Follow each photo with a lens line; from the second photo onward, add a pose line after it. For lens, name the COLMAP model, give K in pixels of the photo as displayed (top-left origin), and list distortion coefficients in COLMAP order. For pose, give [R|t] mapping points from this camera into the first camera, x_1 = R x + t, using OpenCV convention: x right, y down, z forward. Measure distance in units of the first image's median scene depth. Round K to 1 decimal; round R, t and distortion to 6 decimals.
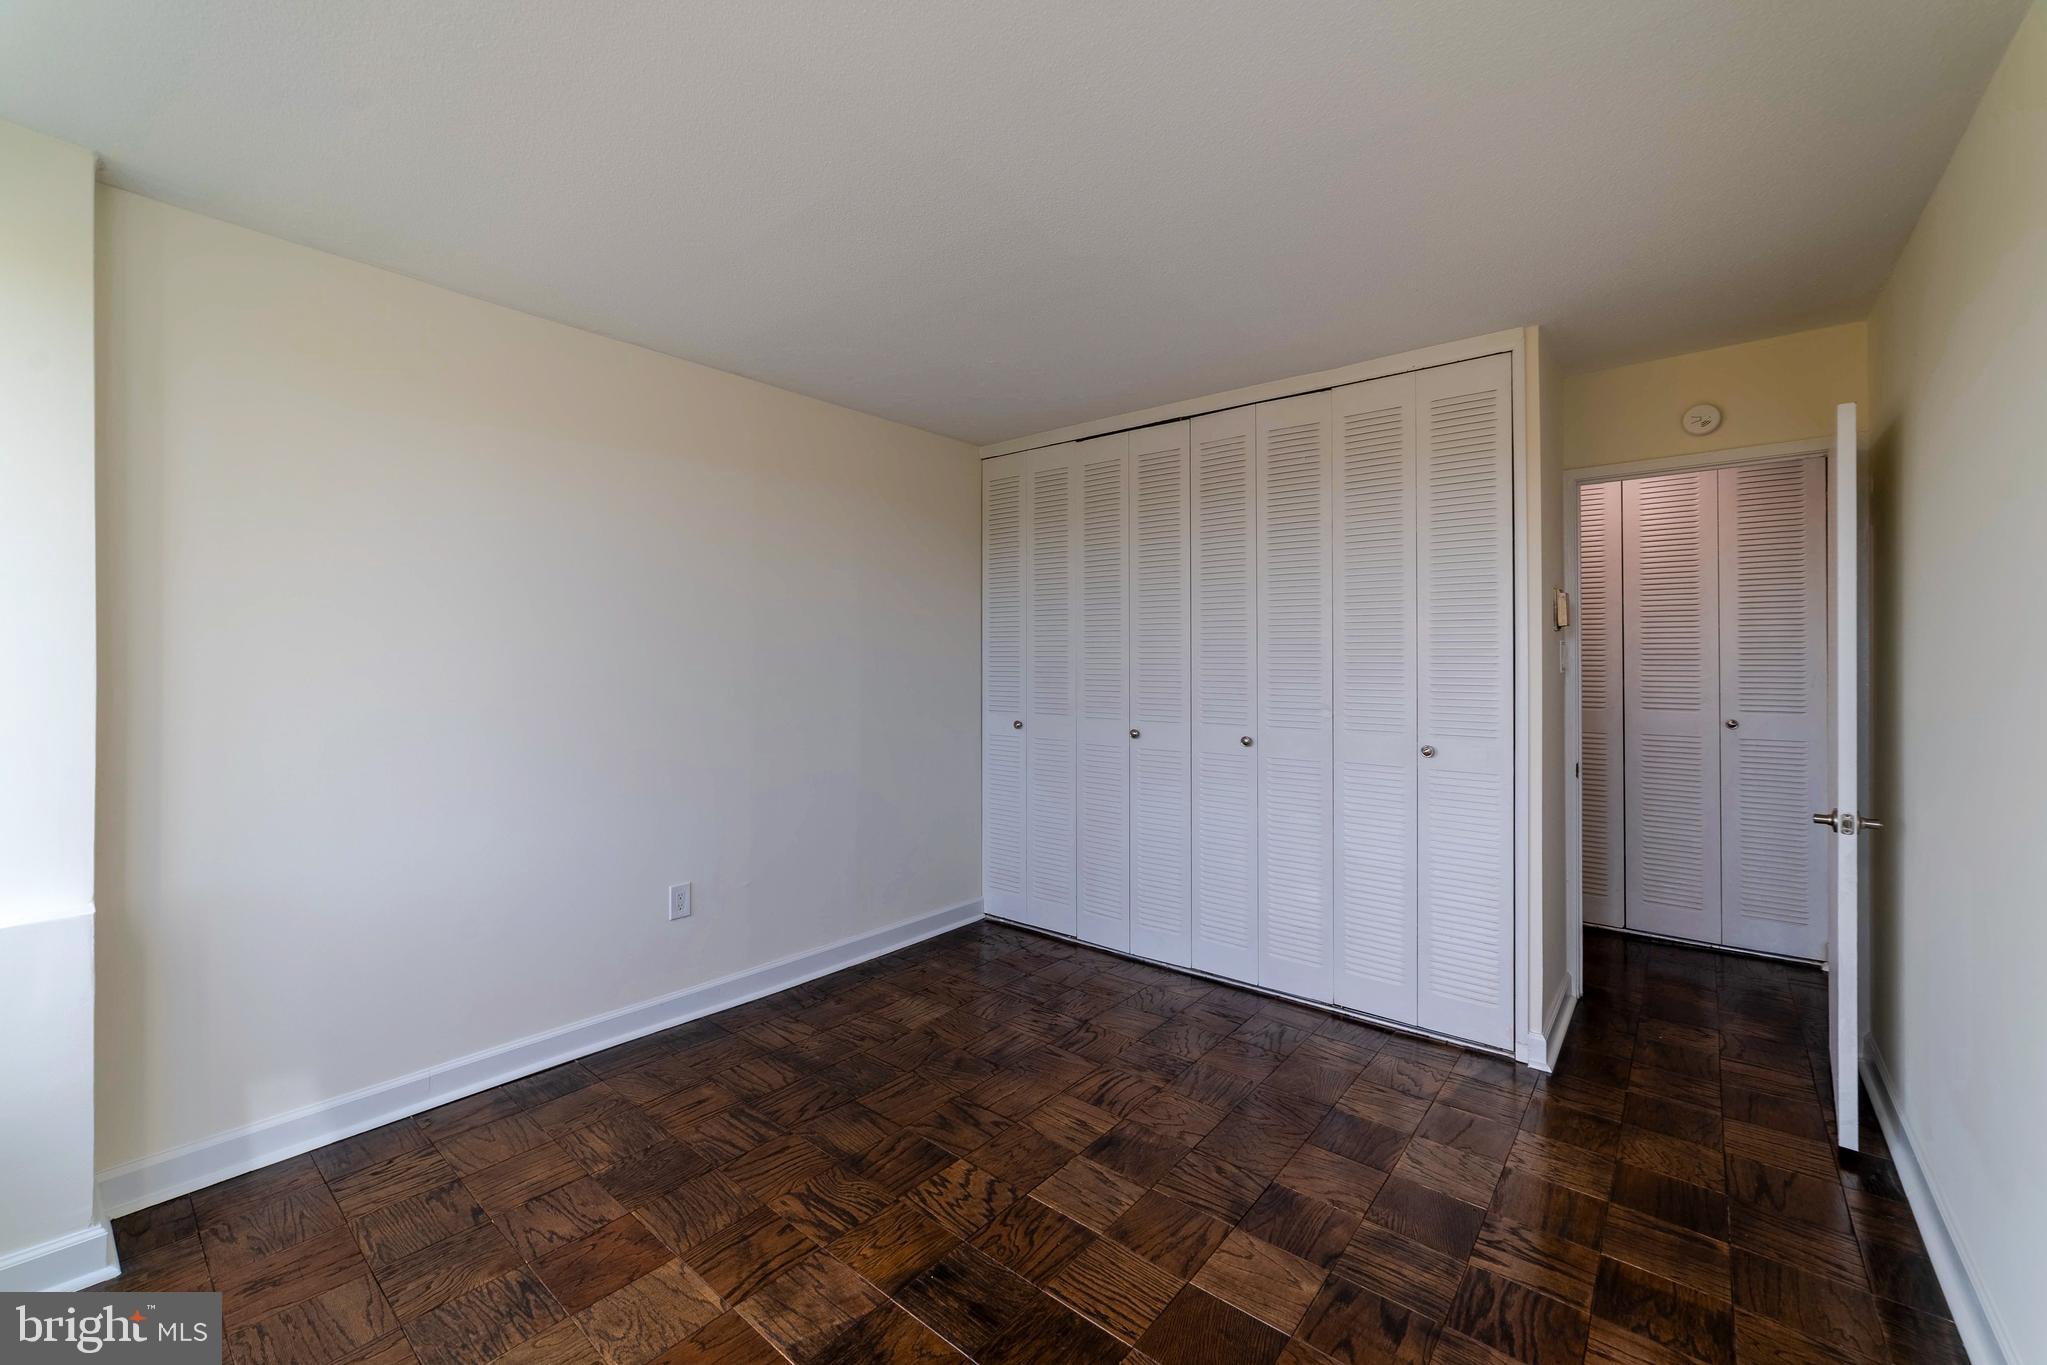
lens RADIAL K [[817.3, 0, 1028.8], [0, 817.3, 671.1], [0, 0, 1]] dist [-0.002708, 0.000676]
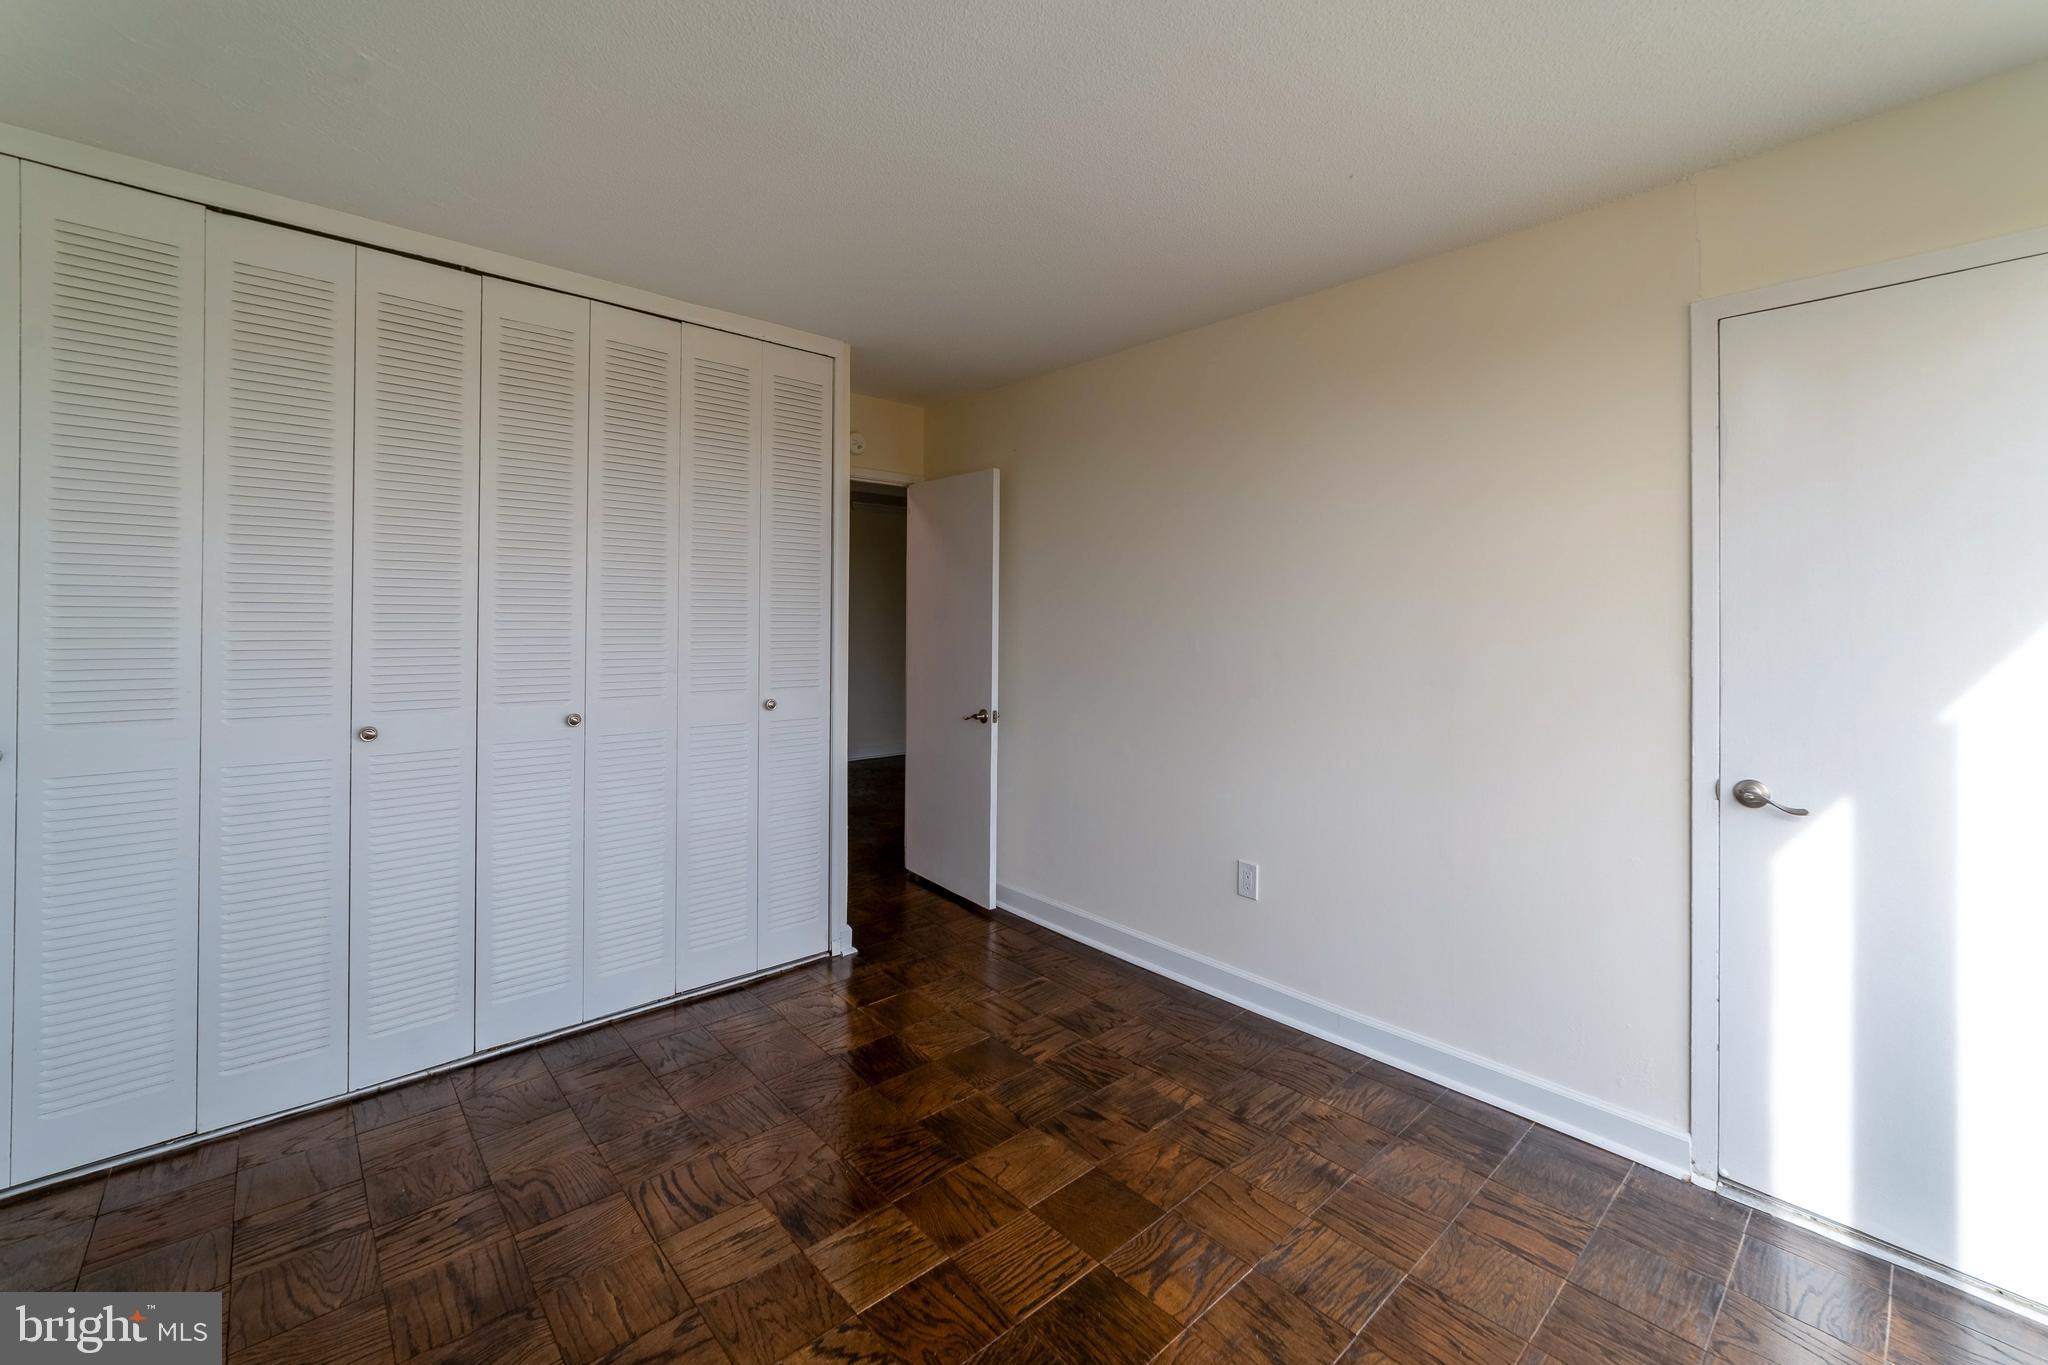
lens RADIAL K [[817.7, 0, 1054.0], [0, 817.7, 614.5], [0, 0, 1]] dist [-0.002708, 0.000676]
pose [[0.153129, 0.006309, 0.988186, -0.537622], [0.004808, 0.999963, -0.007129, -0.008913], [-0.988194, 0.005842, 0.153093, 0.506278]]
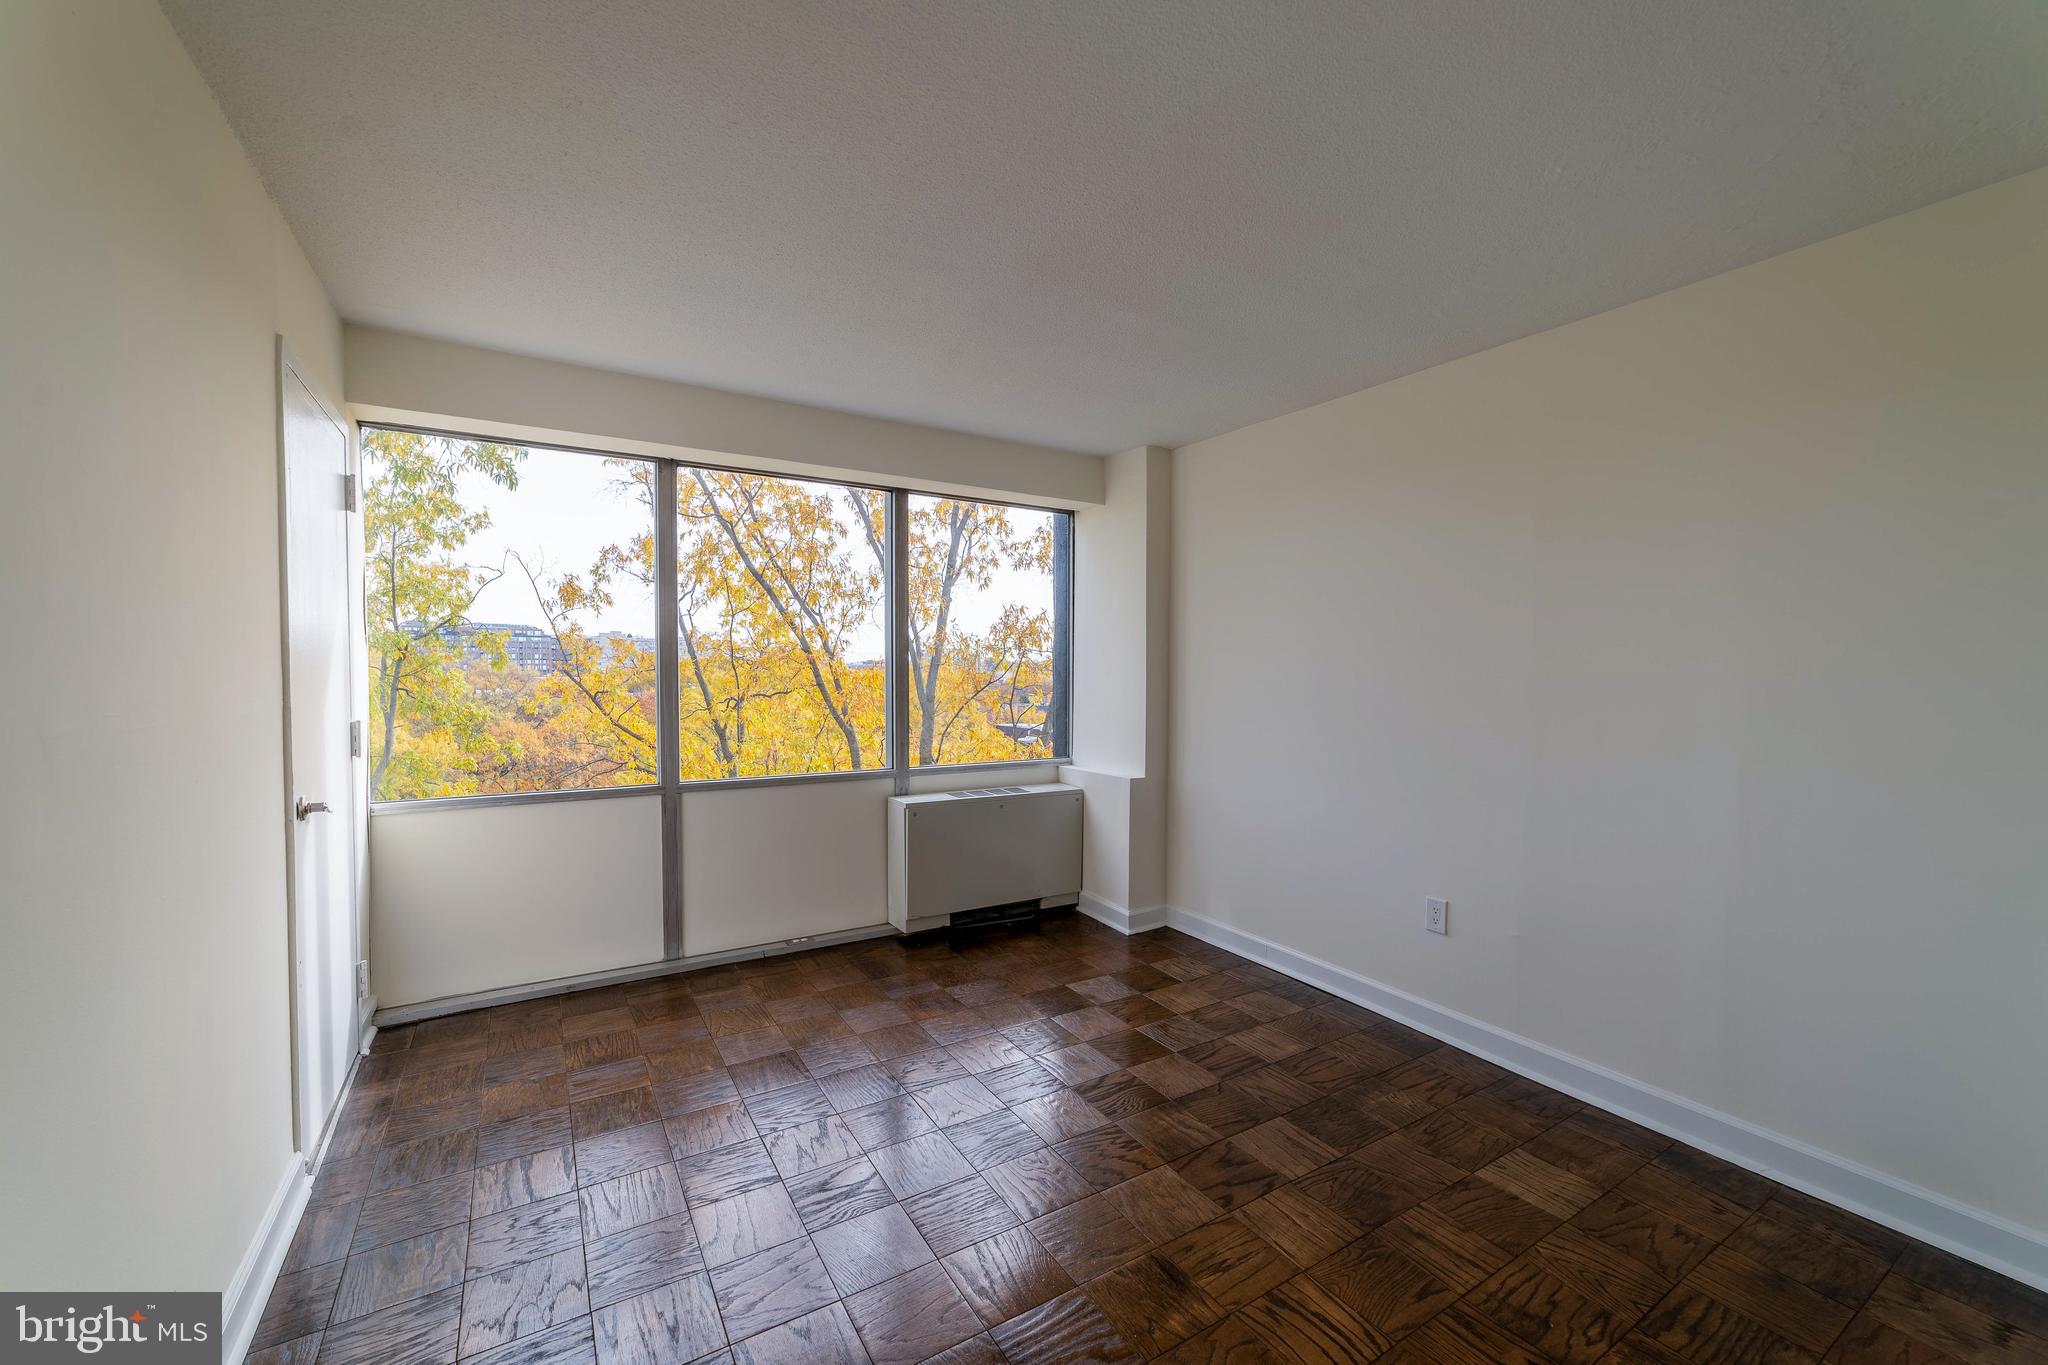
lens RADIAL K [[817.7, 0, 1028.7], [0, 817.7, 685.5], [0, 0, 1]] dist [-0.002708, 0.000676]
pose [[-0.332309, 0.010246, -0.943115, 0.721559], [-0.017004, 0.999713, 0.016853, -0.007607], [0.943017, 0.021637, -0.332039, 0.908024]]
